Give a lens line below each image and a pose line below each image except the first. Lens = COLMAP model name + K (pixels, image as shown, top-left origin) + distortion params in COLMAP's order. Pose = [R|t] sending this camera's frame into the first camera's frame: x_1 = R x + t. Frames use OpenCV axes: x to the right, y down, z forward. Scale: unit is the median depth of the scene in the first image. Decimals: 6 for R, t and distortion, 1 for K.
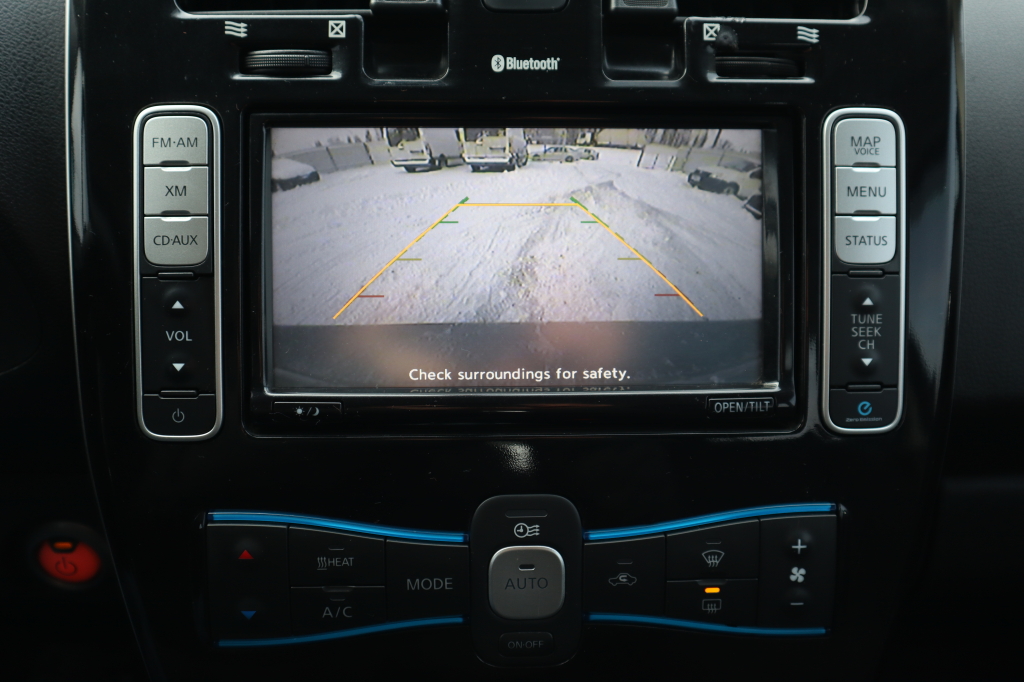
lens RADIAL K [[928.6, 0, 512.0], [0, 928.6, 341.0], [0, 0, 1]] dist [-0.042911, 0.090802]
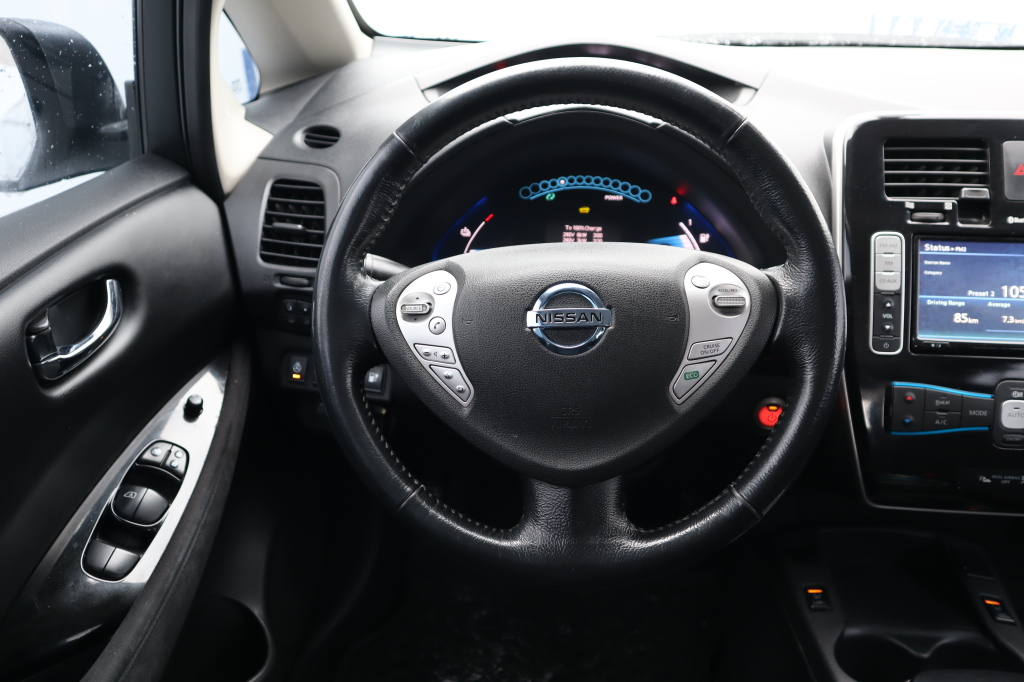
lens RADIAL K [[825.3, 0, 512.0], [0, 825.3, 341.0], [0, 0, 1]] dist [-0.113782, 0.130919]
pose [[0.989200, 0.039399, -0.141176, -1.091778], [-0.045669, 0.998096, -0.041452, 0.212611], [0.139274, 0.047451, 0.989116, -1.481190]]
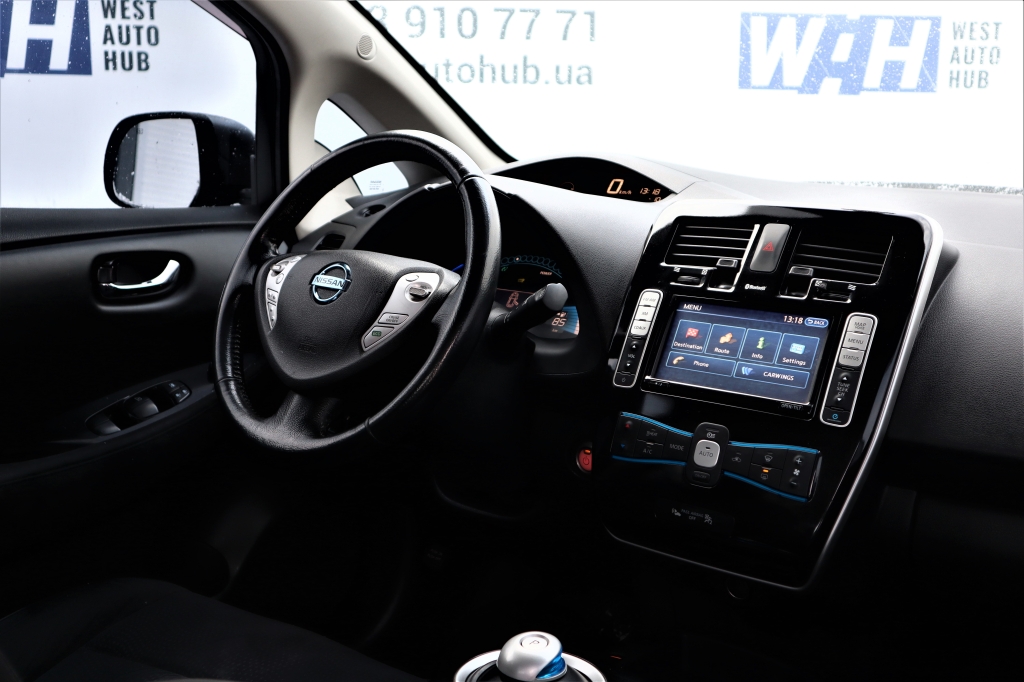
lens RADIAL K [[1147.1, 0, 512.0], [0, 1147.1, 341.0], [0, 0, 1]] dist [-0.003834, -0.001703]
pose [[0.747549, 0.115166, -0.654146, 1.838963], [-0.334475, 0.916139, -0.220943, 0.923980], [0.573843, 0.383961, 0.723379, -2.027747]]
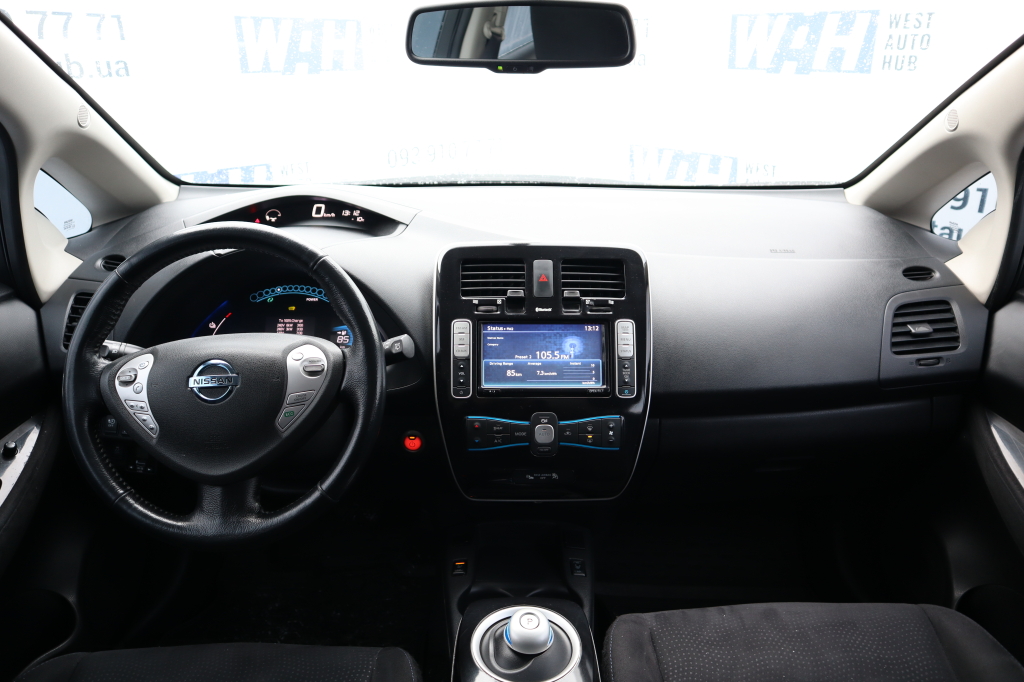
lens RADIAL K [[709.6, 0, 512.0], [0, 709.6, 341.0], [0, 0, 1]] dist [-0.128033, 0.073660]
pose [[0.999811, -0.000128, -0.019424, -0.066496], [-0.002416, 0.991391, -0.130914, 0.264341], [0.019273, 0.130936, 0.991203, -2.170799]]
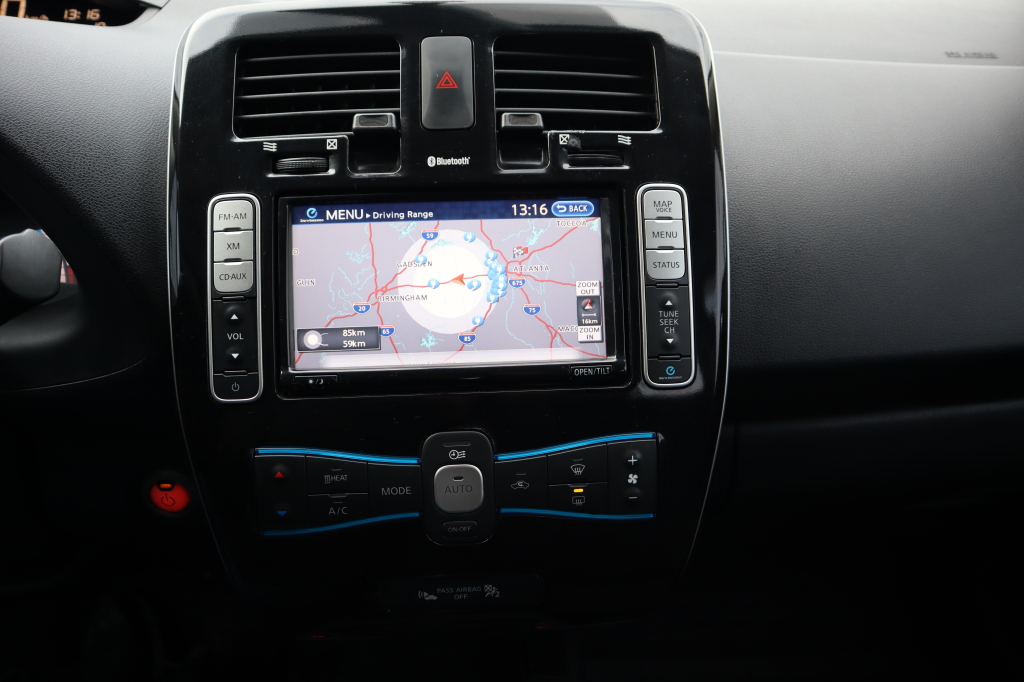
lens RADIAL K [[709.6, 0, 512.0], [0, 709.6, 341.0], [0, 0, 1]] dist [-0.128033, 0.073660]
pose [[0.999355, -0.029252, 0.020838, 0.088460], [0.030337, 0.998091, -0.053805, 0.079622], [-0.019224, 0.054402, 0.998334, -0.200607]]
